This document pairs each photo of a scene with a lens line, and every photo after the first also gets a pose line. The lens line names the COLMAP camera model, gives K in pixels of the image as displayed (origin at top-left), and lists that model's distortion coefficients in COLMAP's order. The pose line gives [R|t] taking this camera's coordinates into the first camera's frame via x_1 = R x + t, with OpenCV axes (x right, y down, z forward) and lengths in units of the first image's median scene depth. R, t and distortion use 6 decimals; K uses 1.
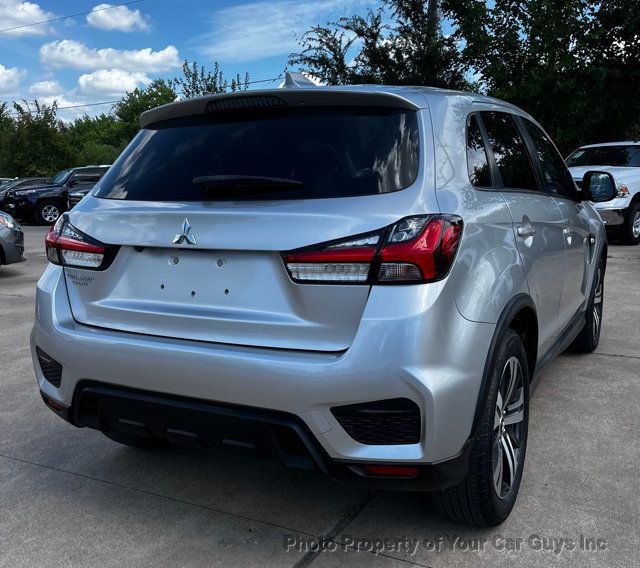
lens RADIAL K [[668.2, 0, 322.8], [0, 668.2, 290.7], [0, 0, 1]] dist [0.020615, 0.000000]
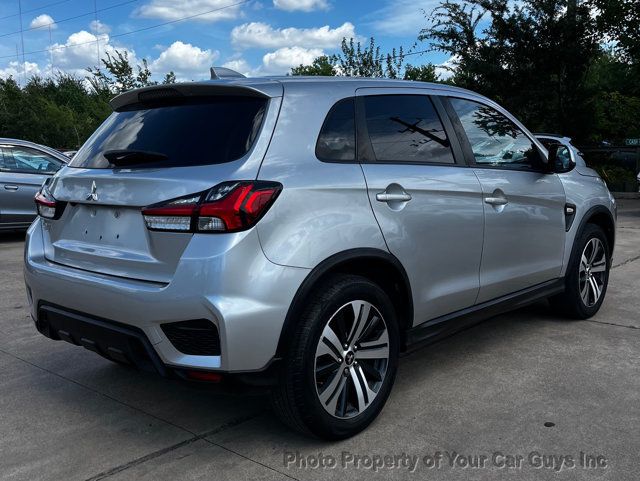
lens RADIAL K [[657.0, 0, 318.2], [0, 657.0, 238.2], [0, 0, 1]] dist [0.011844, 0.000000]
pose [[0.969886, 0.029848, -0.241724, 0.427891], [-0.037246, 0.998965, -0.026092, 0.018091], [0.240696, 0.034310, 0.969994, -0.135206]]
